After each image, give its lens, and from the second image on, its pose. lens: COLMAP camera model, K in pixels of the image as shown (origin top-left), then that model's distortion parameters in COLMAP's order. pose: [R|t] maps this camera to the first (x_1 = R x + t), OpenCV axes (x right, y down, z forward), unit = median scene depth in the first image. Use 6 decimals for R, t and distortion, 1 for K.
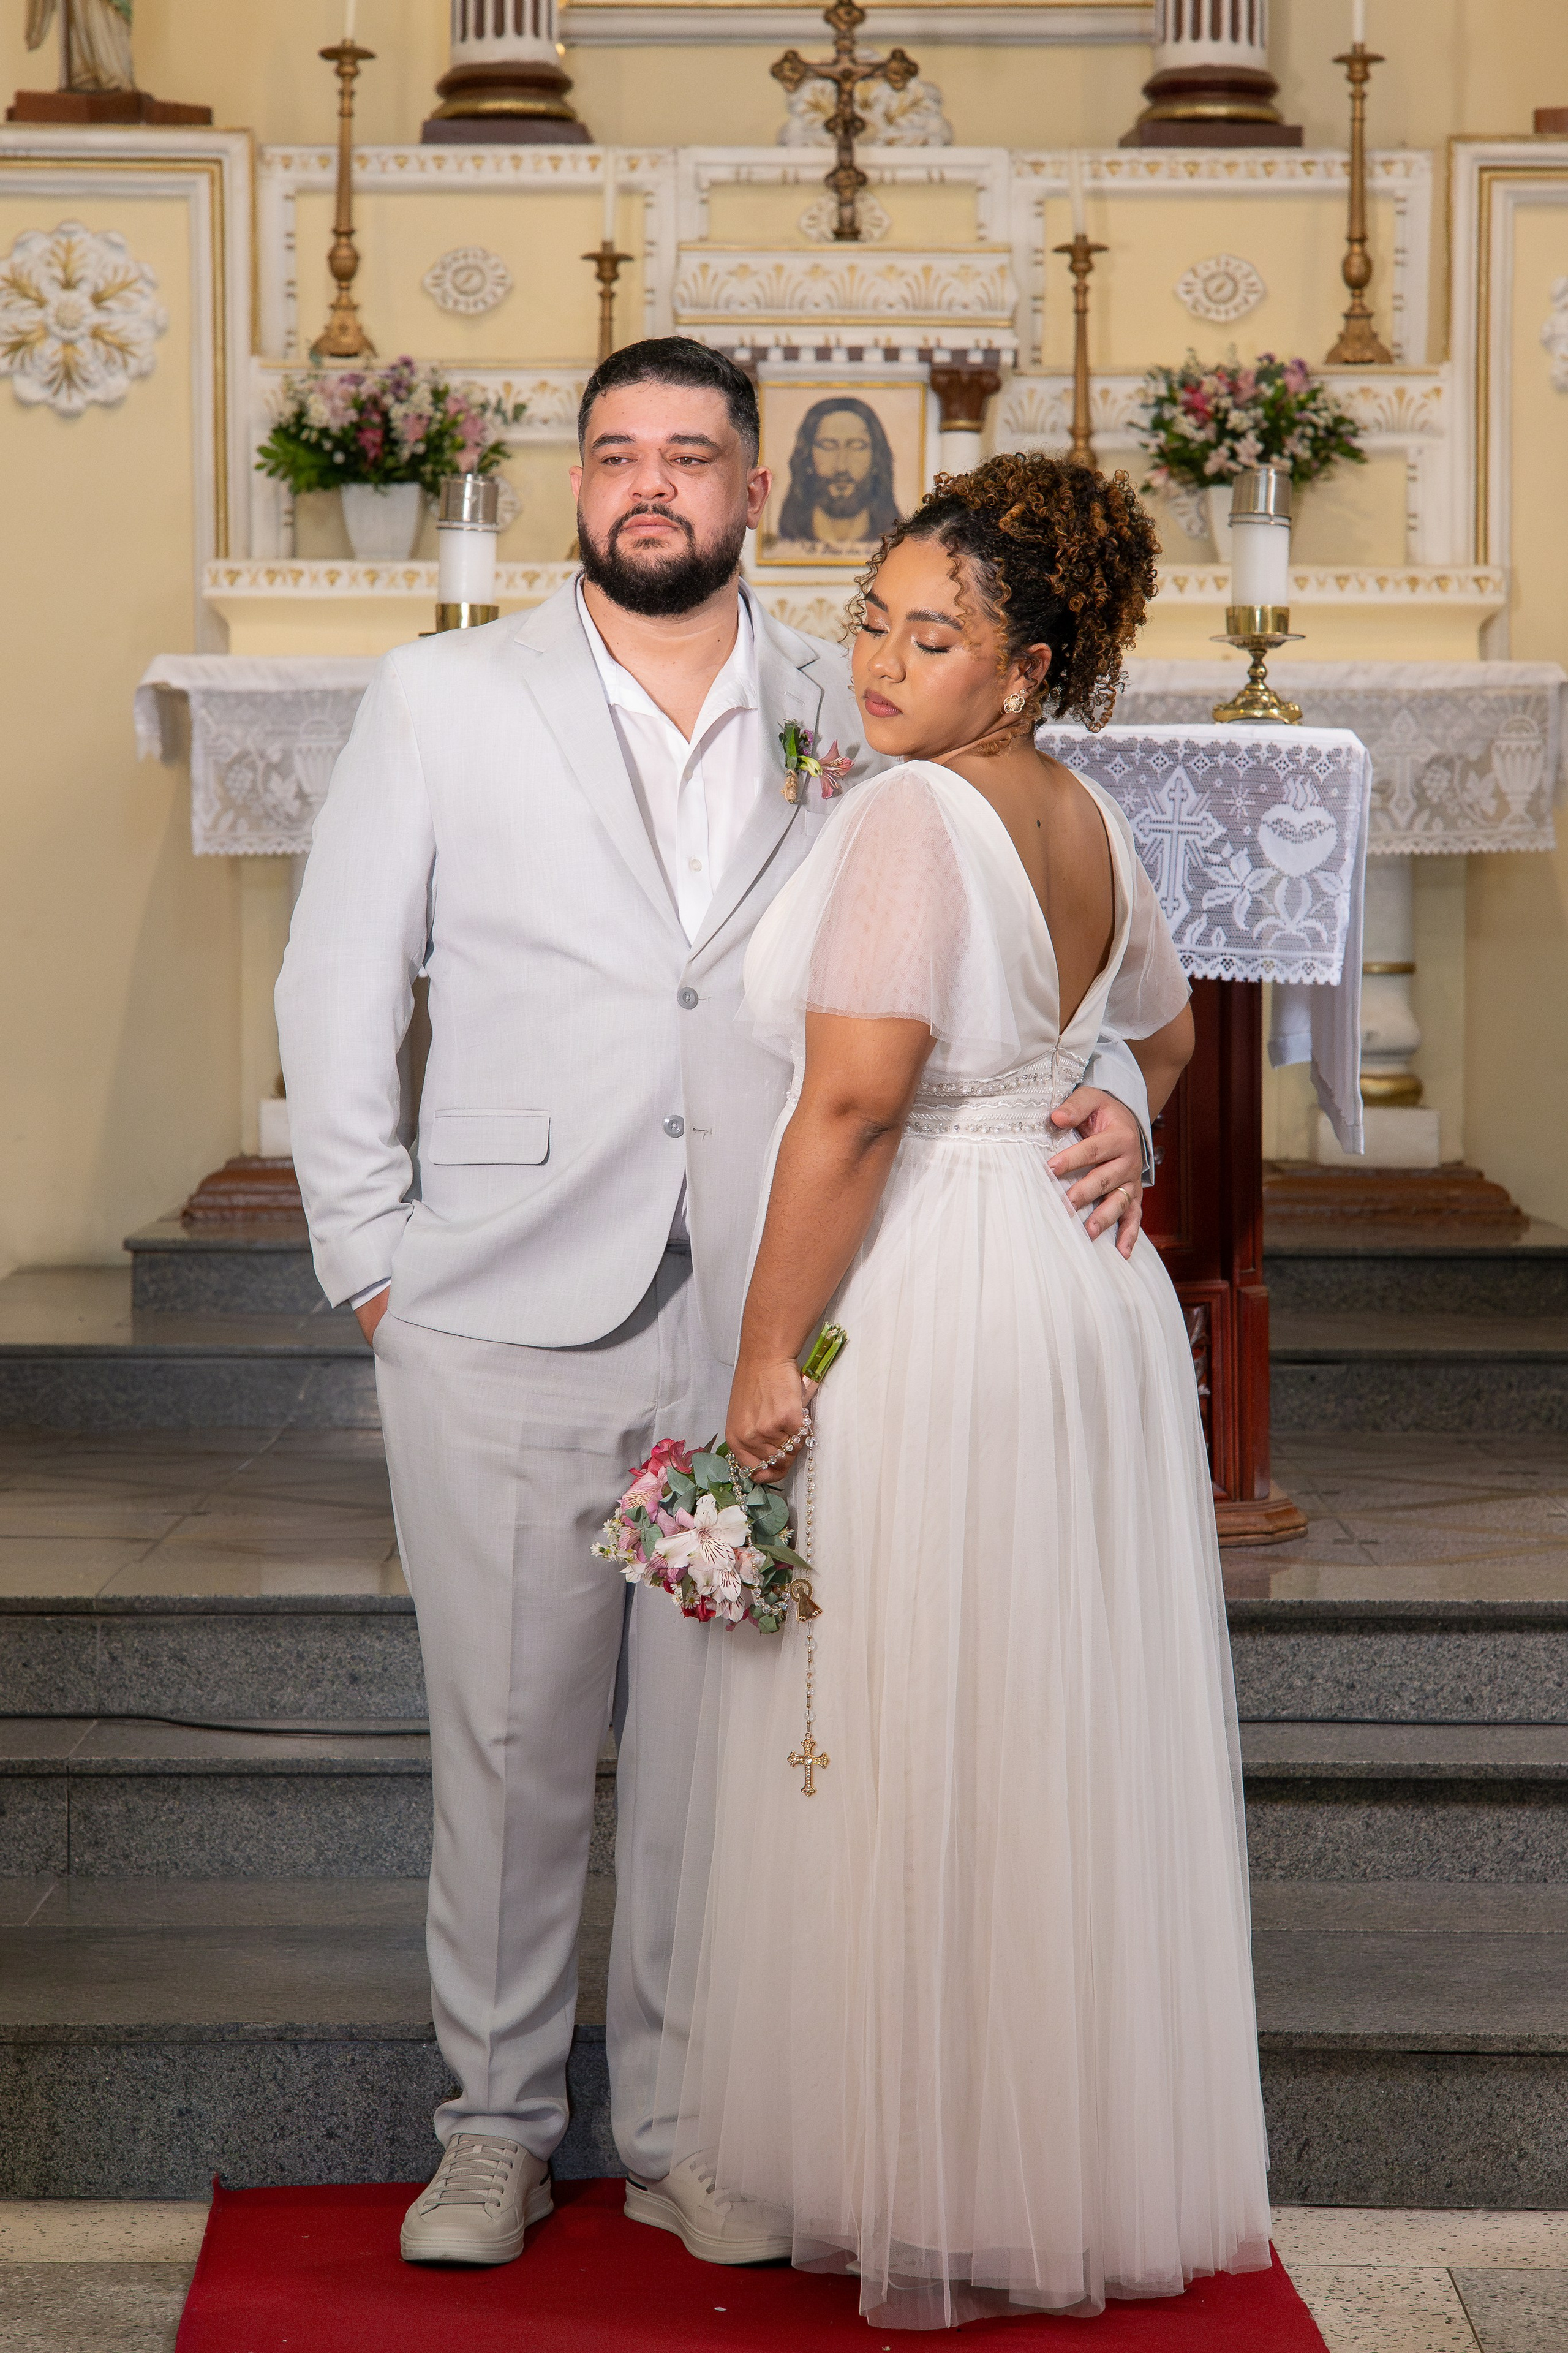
lens RADIAL K [[5814.9, 0, 637.1], [0, 5814.9, 1438.3], [0, 0, 1]] dist [-0.023121, 0.247504]
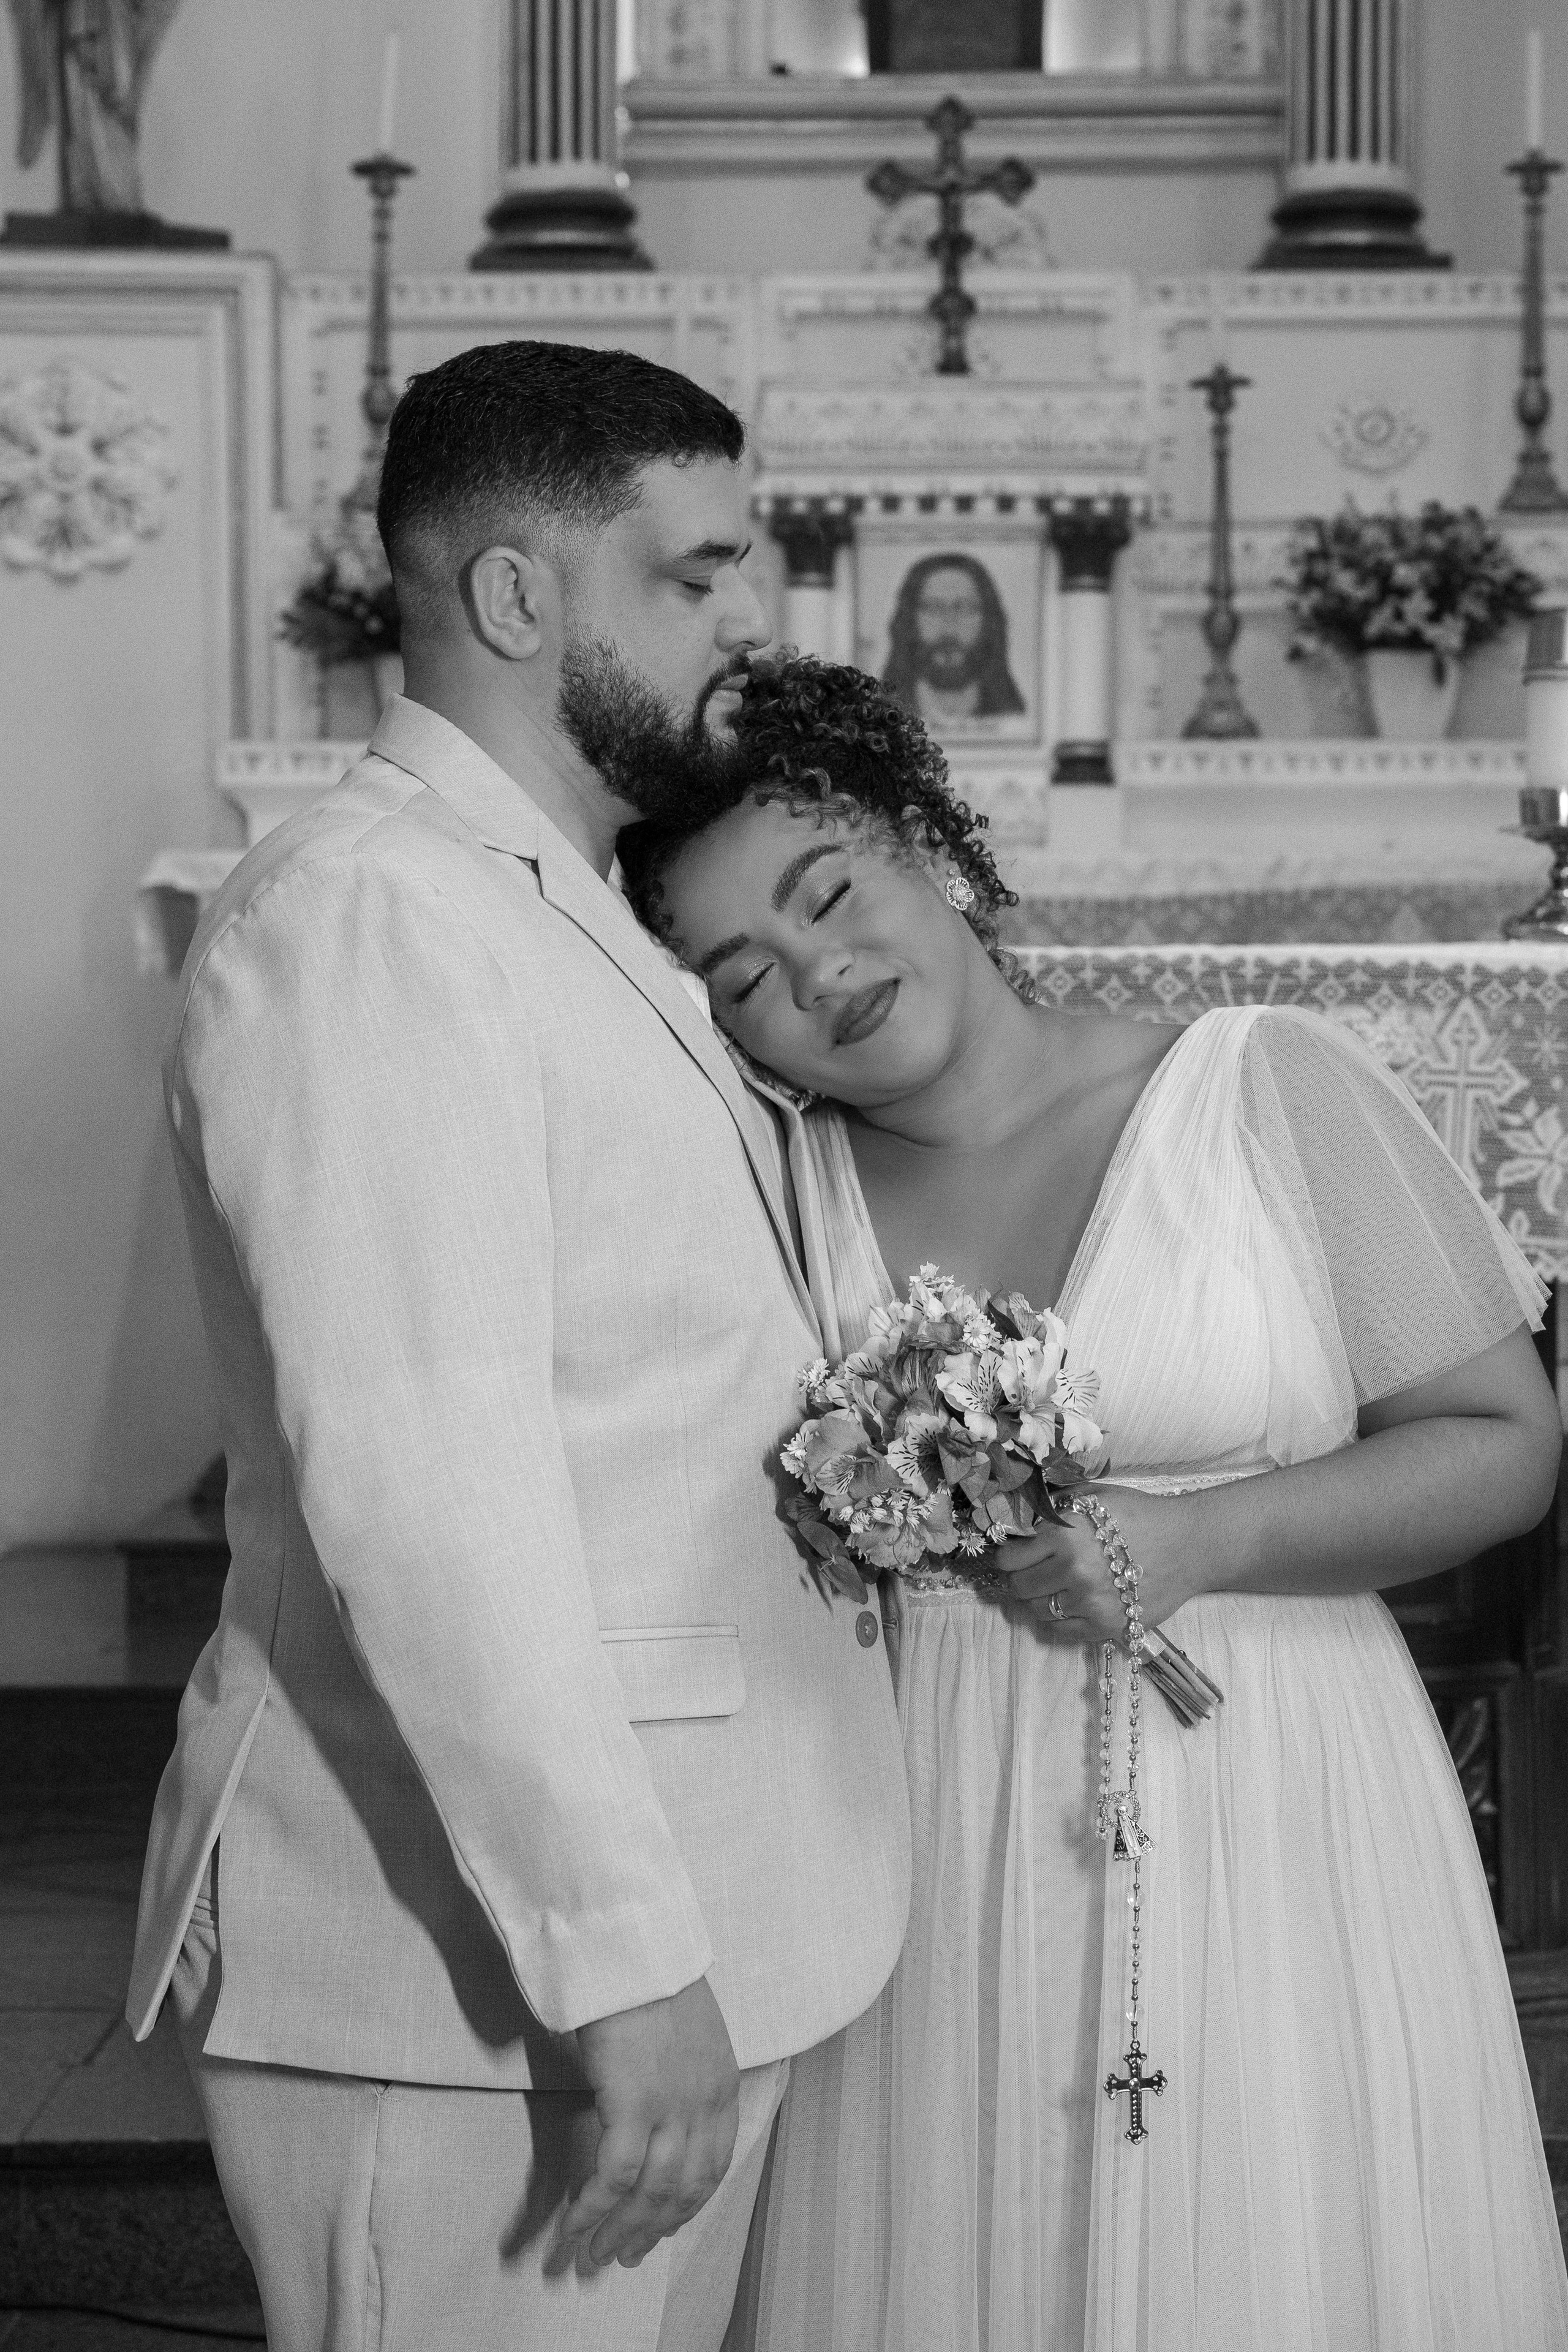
lens RADIAL K [[5591.4, 0, 751.3], [0, 5591.4, 1380.7], [0, 0, 1]] dist [0.079887, -0.456423]
pose [[0.999925, -0.005667, 0.010838, -0.004188], [0.006069, 0.999282, -0.037411, -0.022958], [-0.010618, 0.037474, 0.999241, 0.160330]]
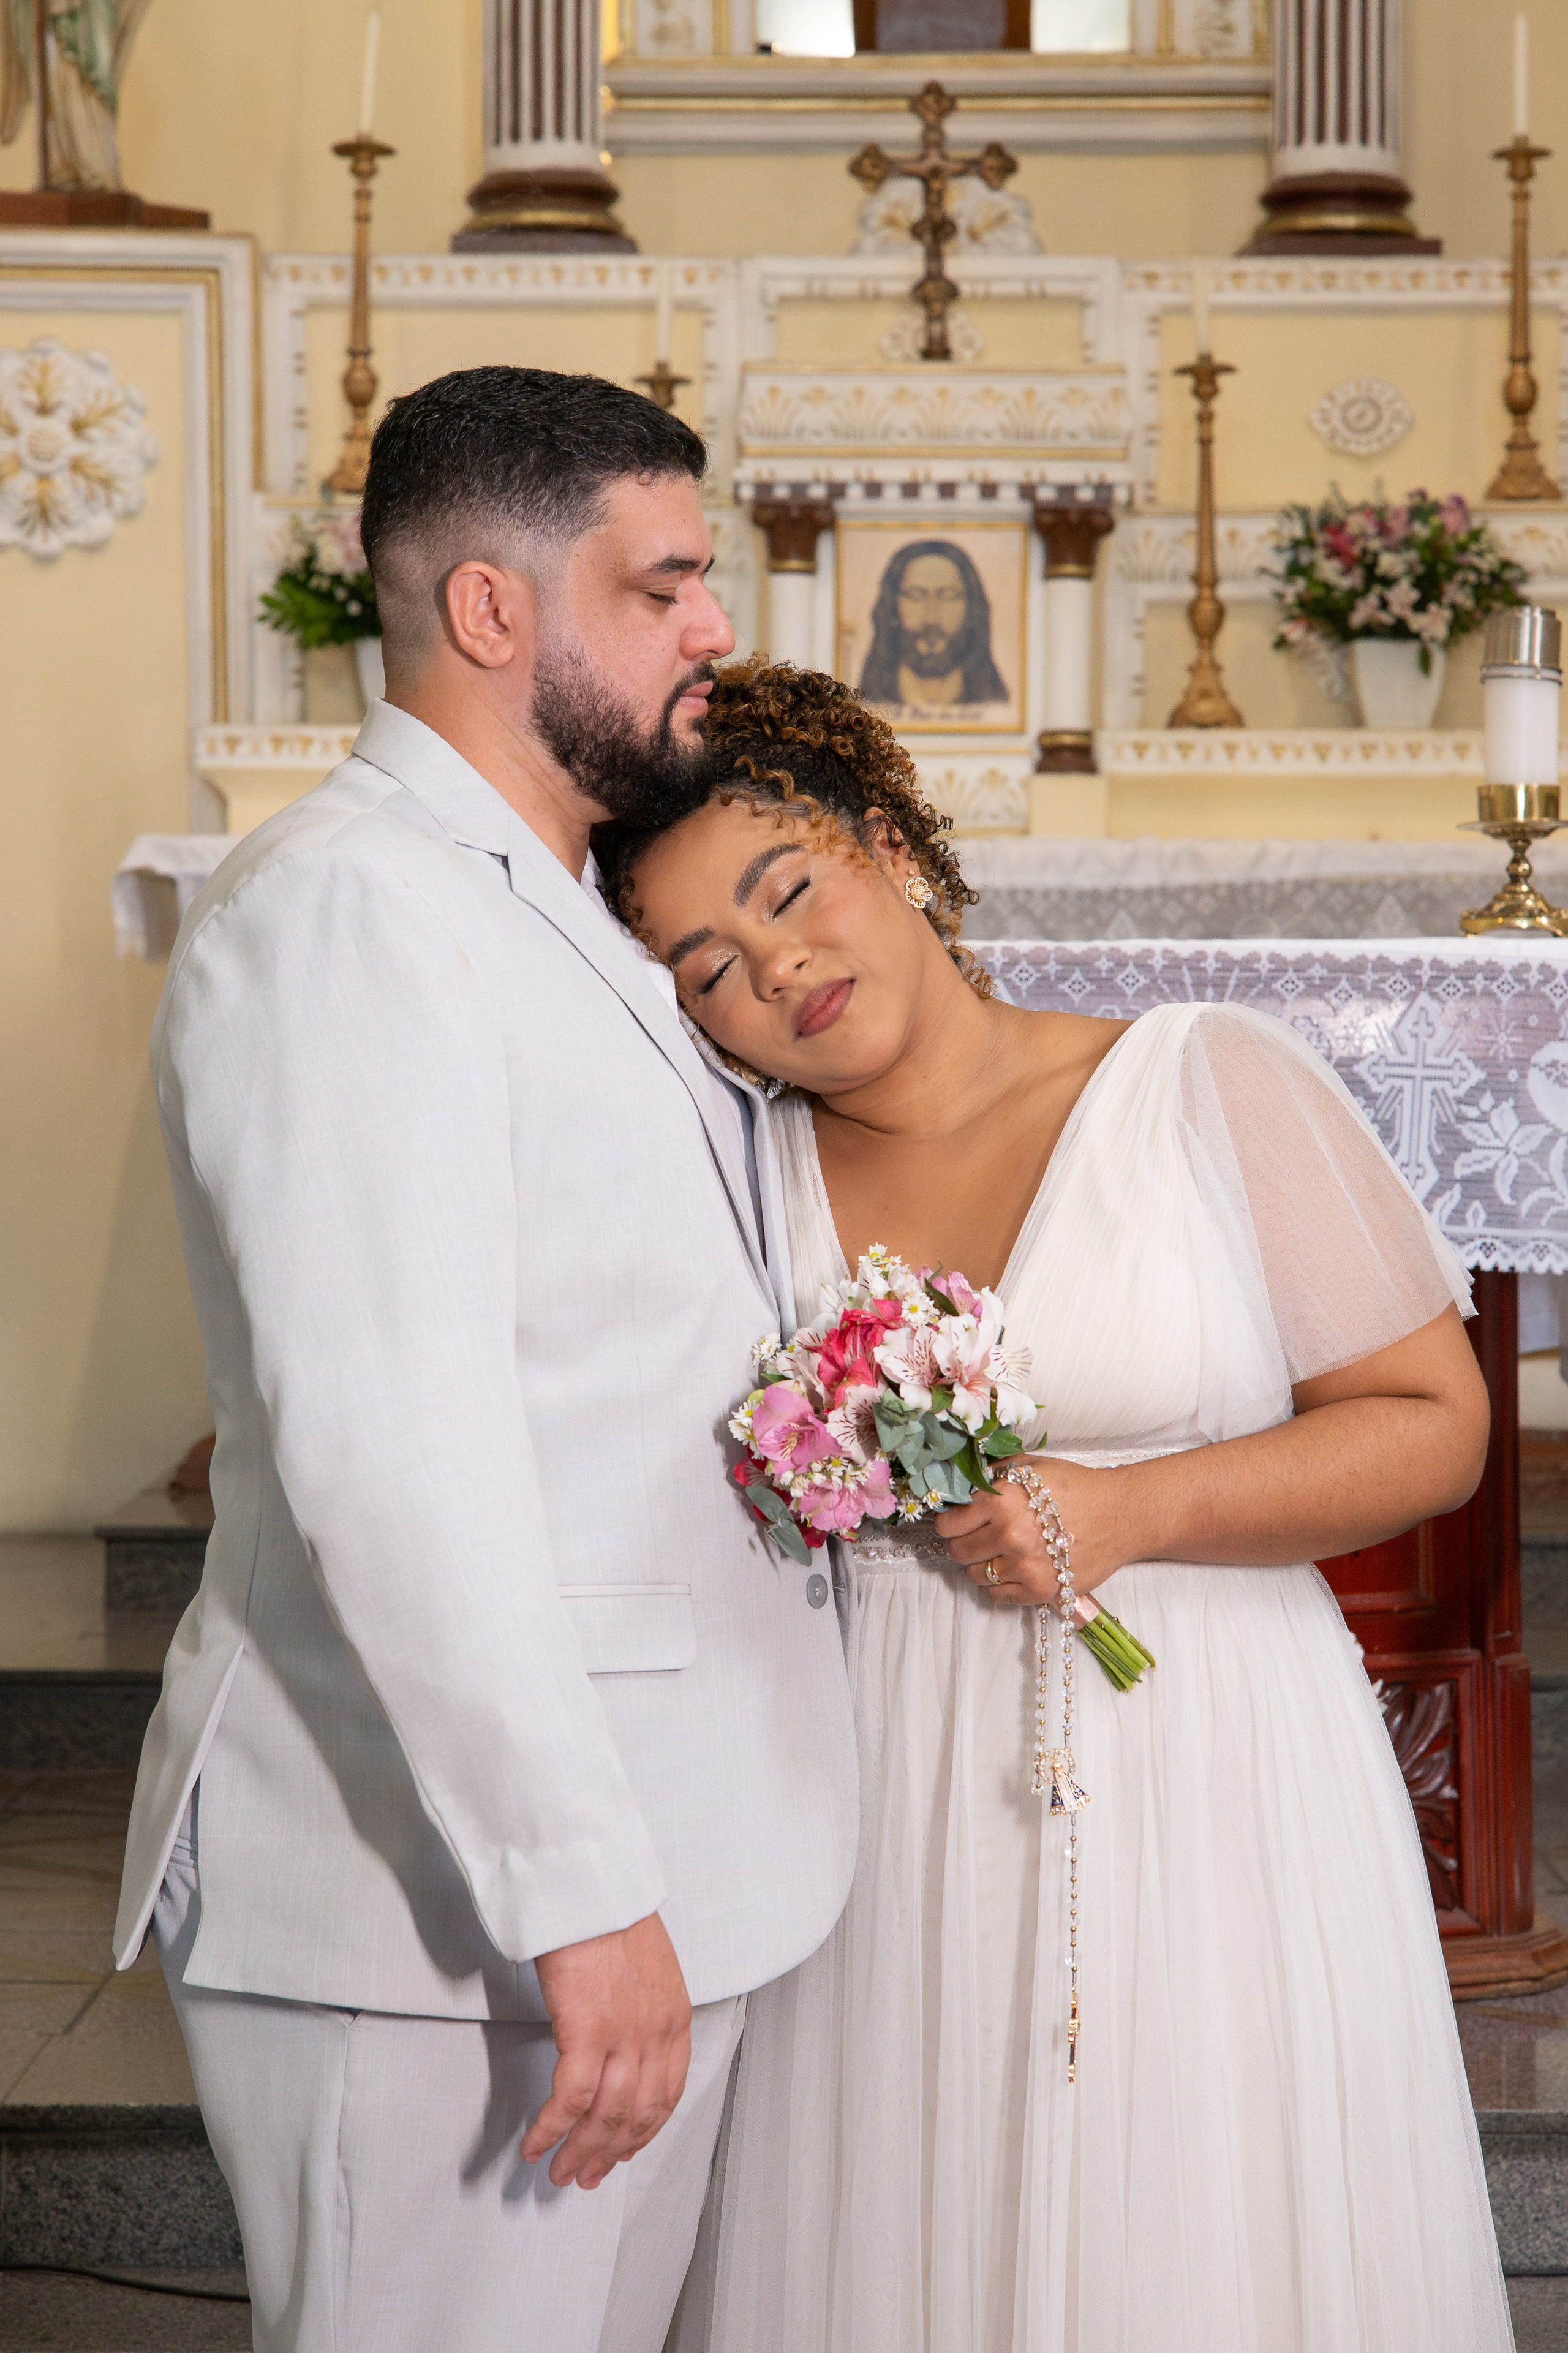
lens RADIAL K [[5780.6, 0, 789.3], [0, 5780.6, 1185.6], [0, 0, 1]] dist [0.308319, -2.516551]
pose [[0.999818, -0.001633, 0.019028, -0.002753], [0.002963, 0.997535, -0.070105, -0.021249], [-0.018867, 0.070148, 0.997358, 0.137279]]
